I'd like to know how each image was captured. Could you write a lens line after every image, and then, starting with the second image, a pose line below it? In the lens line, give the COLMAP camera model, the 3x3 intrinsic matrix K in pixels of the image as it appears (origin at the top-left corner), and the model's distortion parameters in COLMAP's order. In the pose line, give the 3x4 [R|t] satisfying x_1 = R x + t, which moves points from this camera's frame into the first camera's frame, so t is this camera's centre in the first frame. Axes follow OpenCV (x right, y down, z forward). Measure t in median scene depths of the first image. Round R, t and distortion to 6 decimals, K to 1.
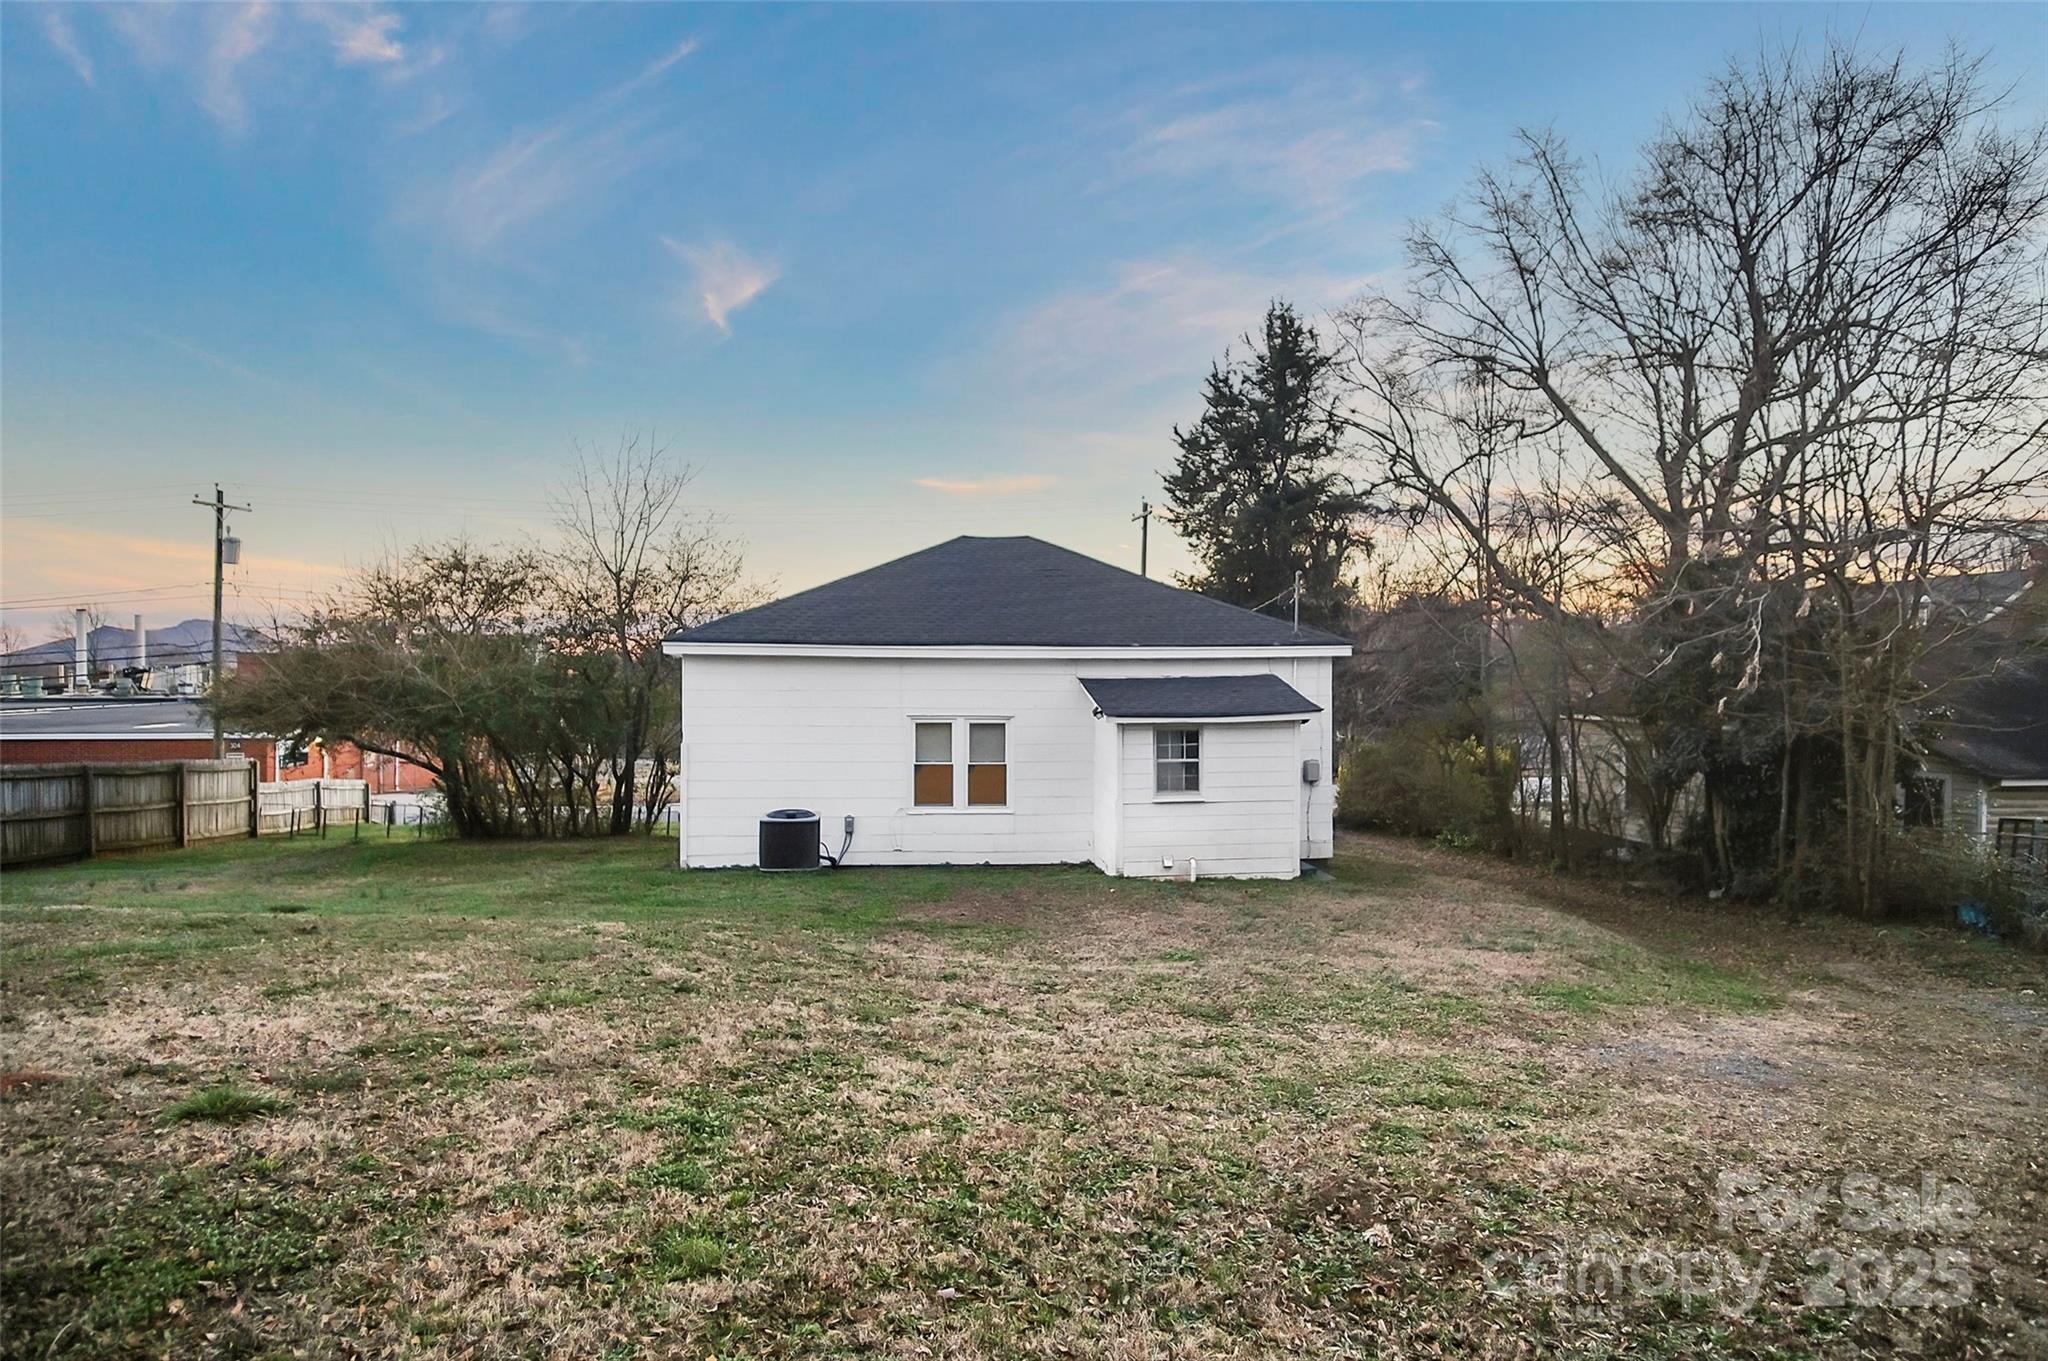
lens RADIAL K [[1116.9, 0, 1024.0], [0, 1116.9, 680.5], [0, 0, 1]] dist [-0.043607, 0.015041]
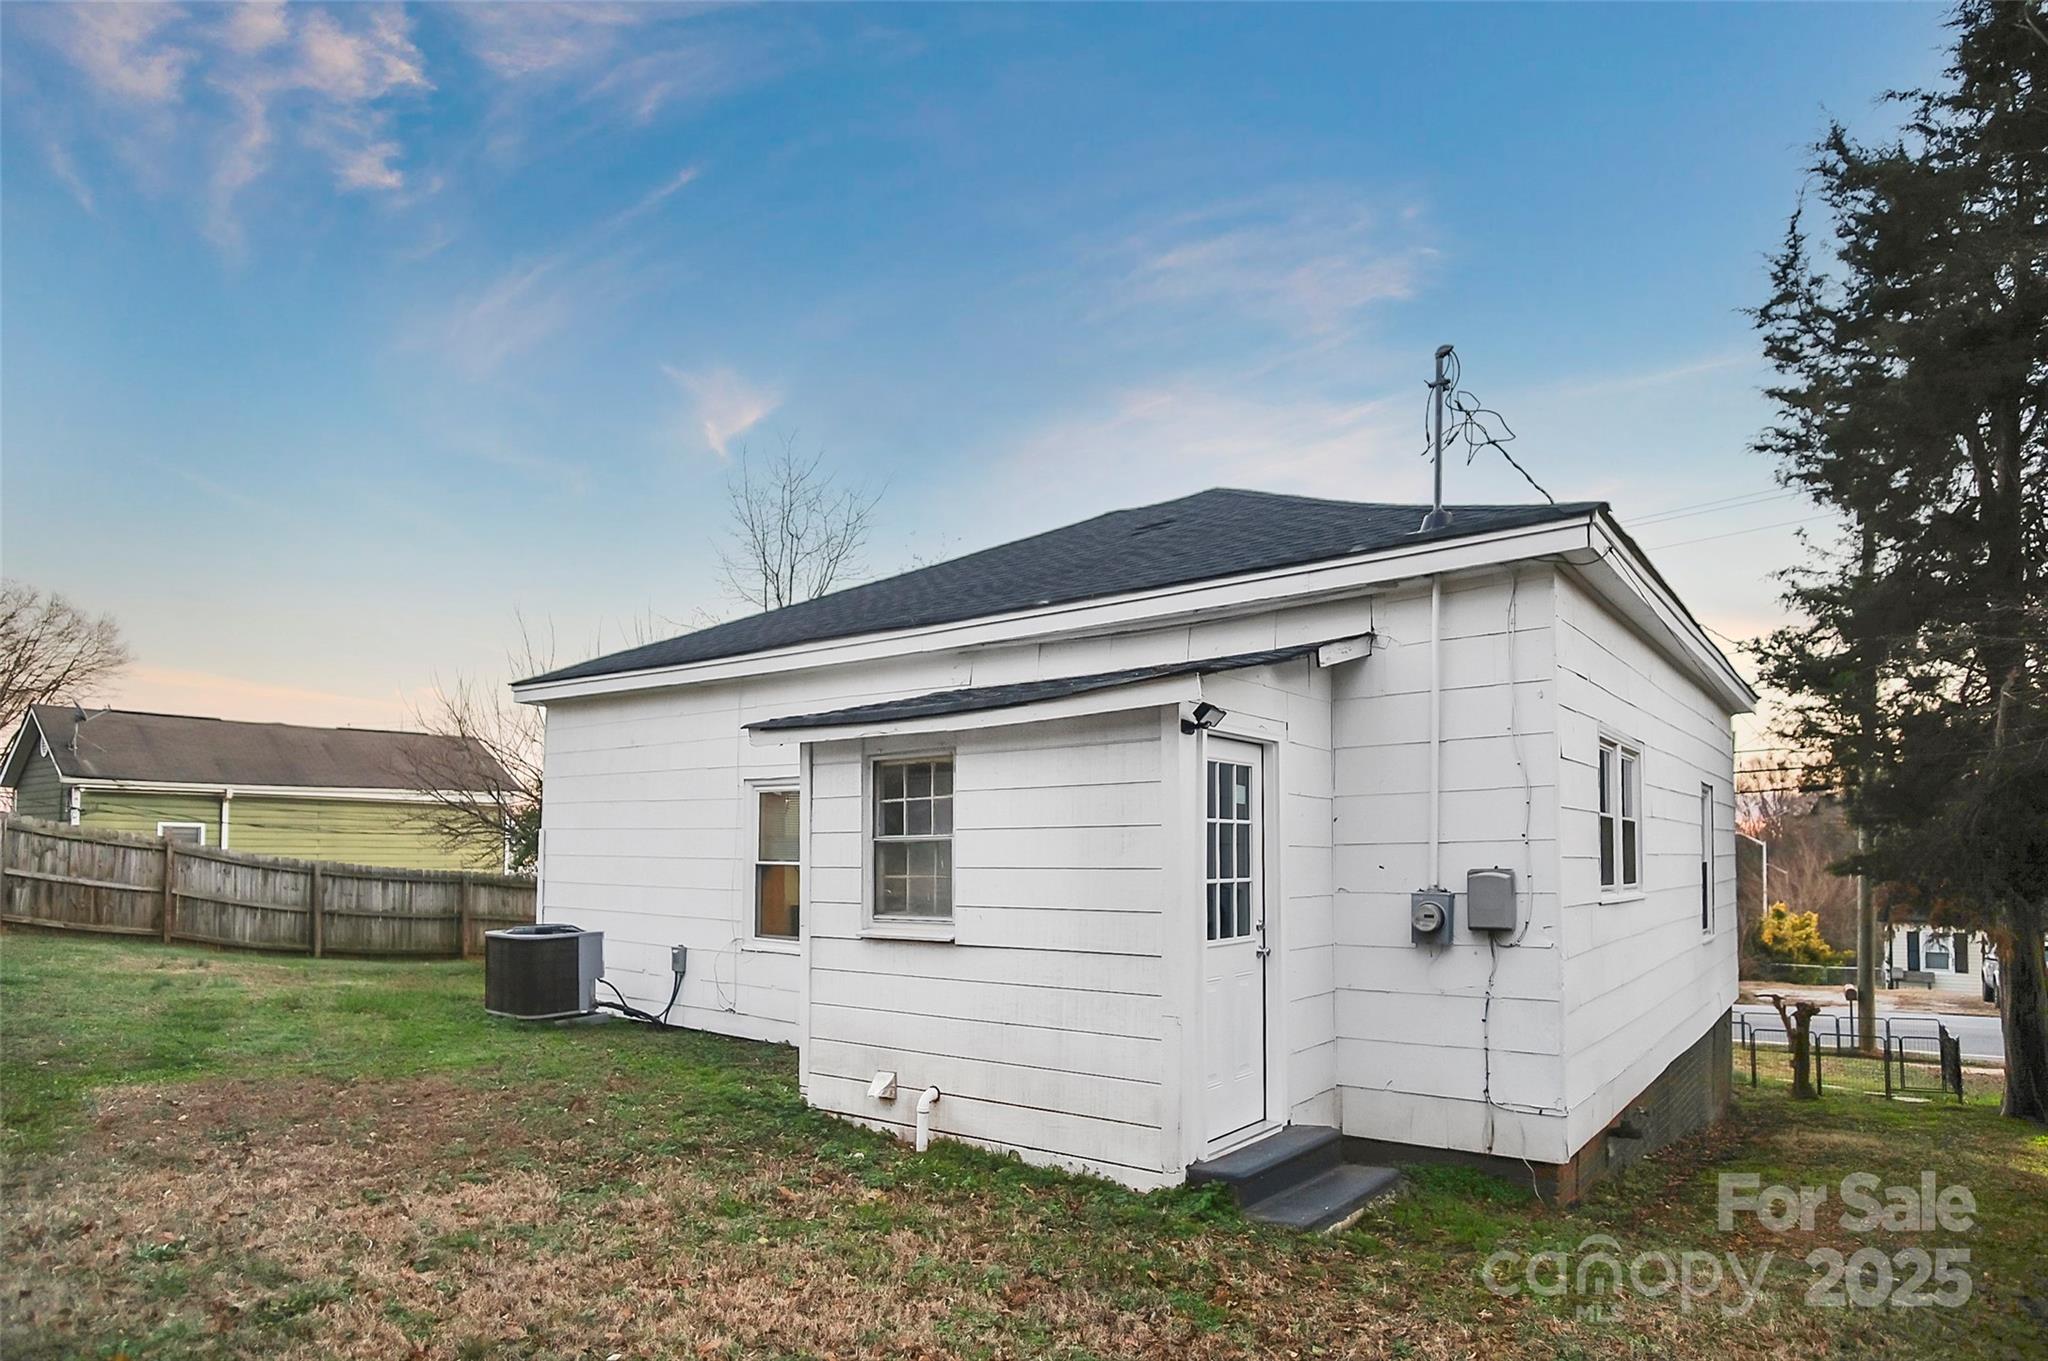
lens RADIAL K [[1149.7, 0, 1027.3], [0, 1149.7, 747.9], [0, 0, 1]] dist [-0.046038, 0.017074]
pose [[0.722263, -0.063573, -0.688690, 0.417219], [-0.010027, 0.994699, -0.102336, 0.074009], [0.691546, 0.080819, 0.717797, 0.655663]]
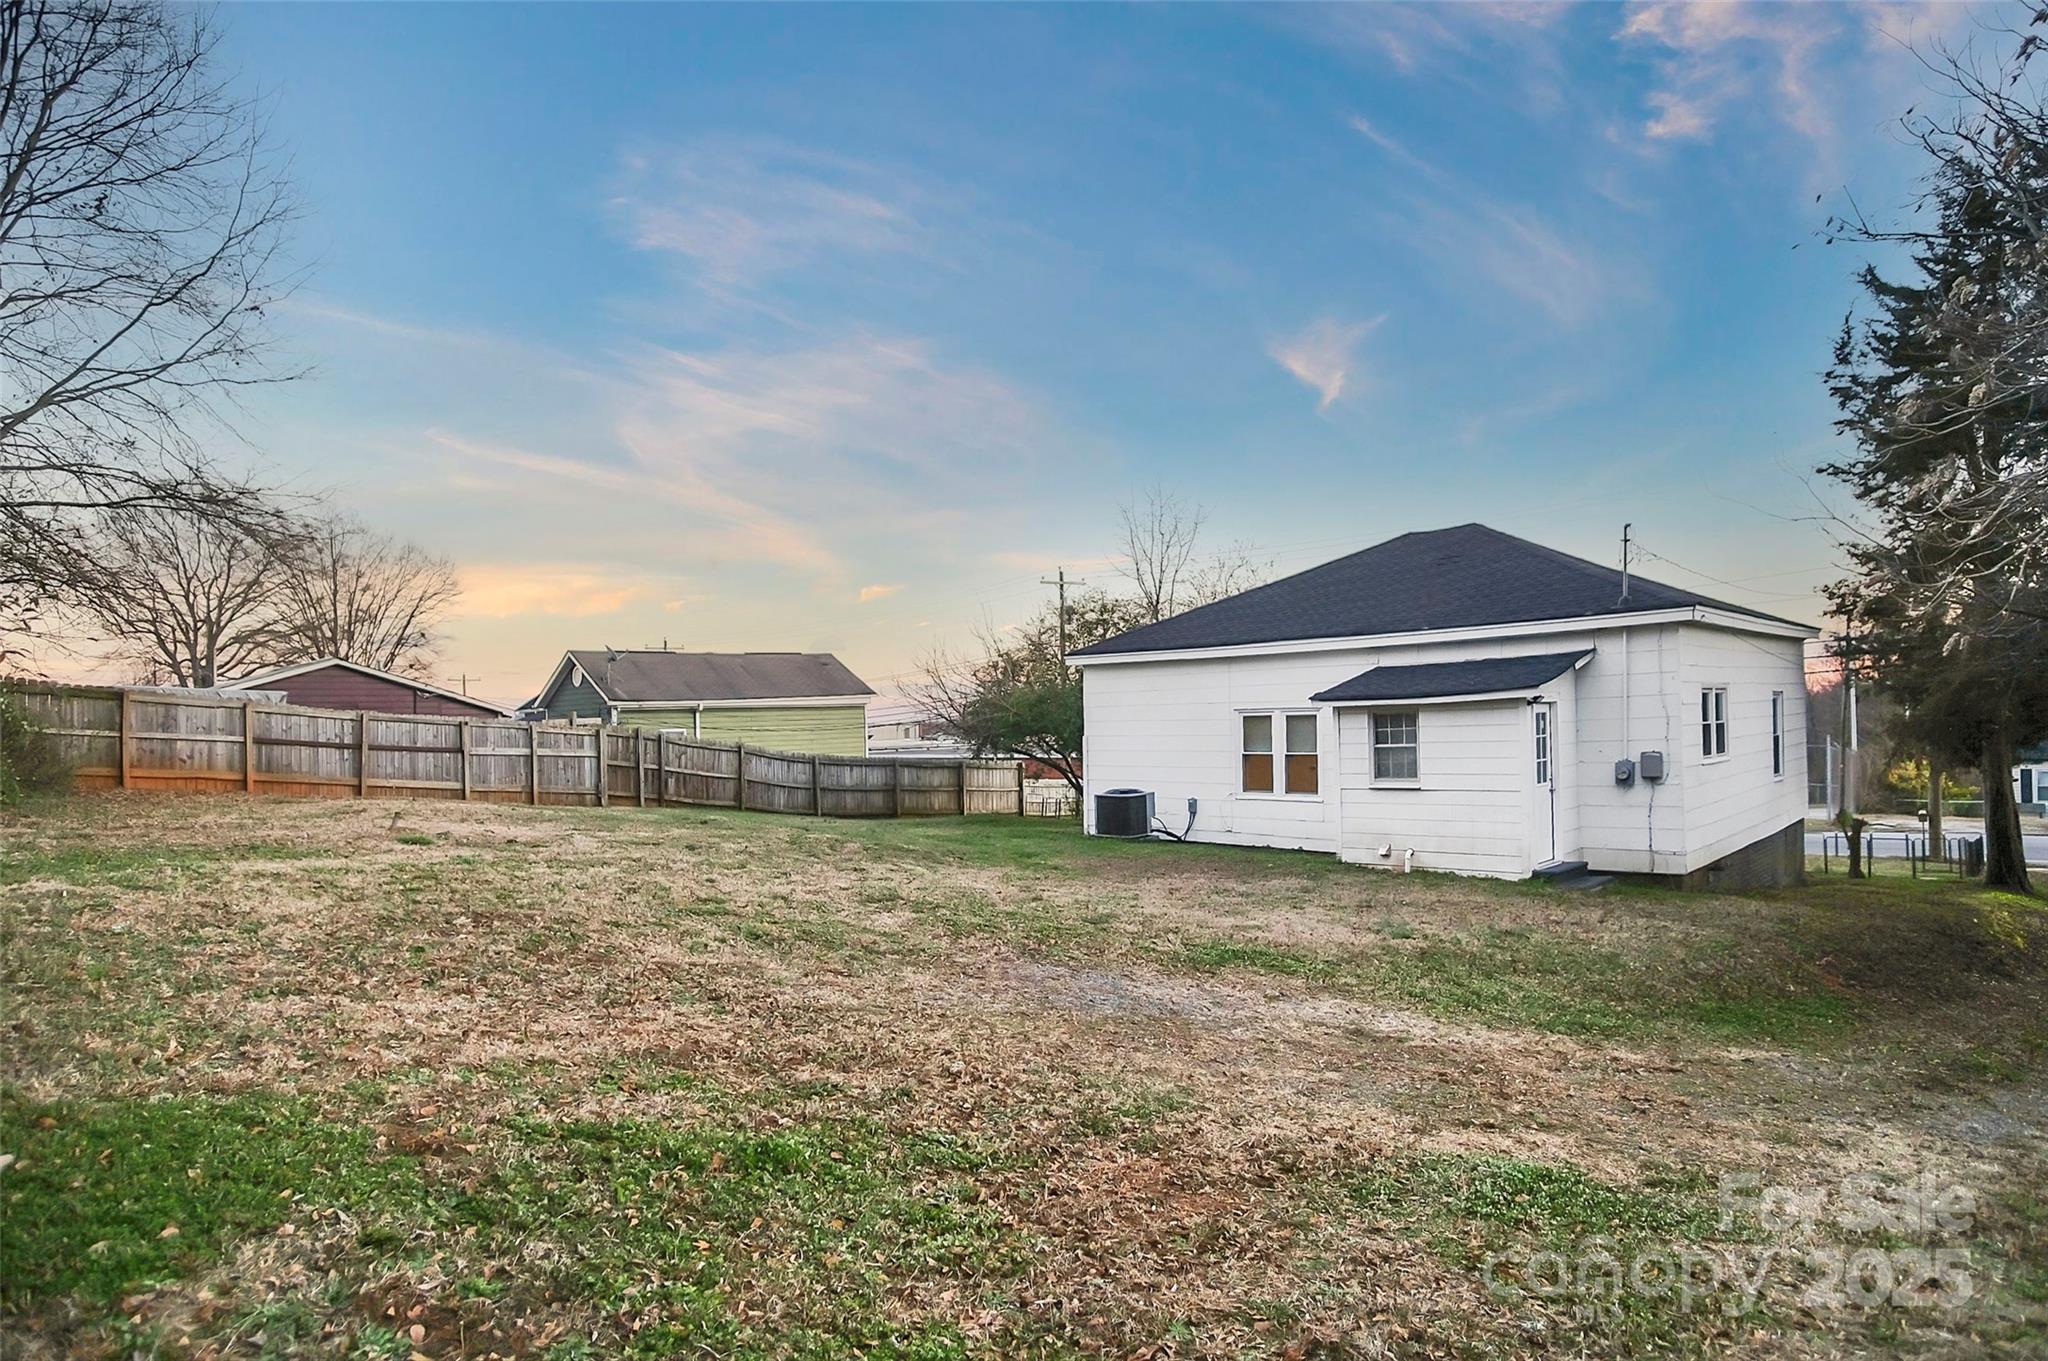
lens RADIAL K [[1116.9, 0, 1024.0], [0, 1116.9, 680.5], [0, 0, 1]] dist [-0.043607, 0.015041]
pose [[0.633123, -0.048123, -0.772554, 0.614488], [0.022132, 0.998783, -0.044077, 0.046396], [0.773735, 0.010808, 0.633417, 0.133872]]
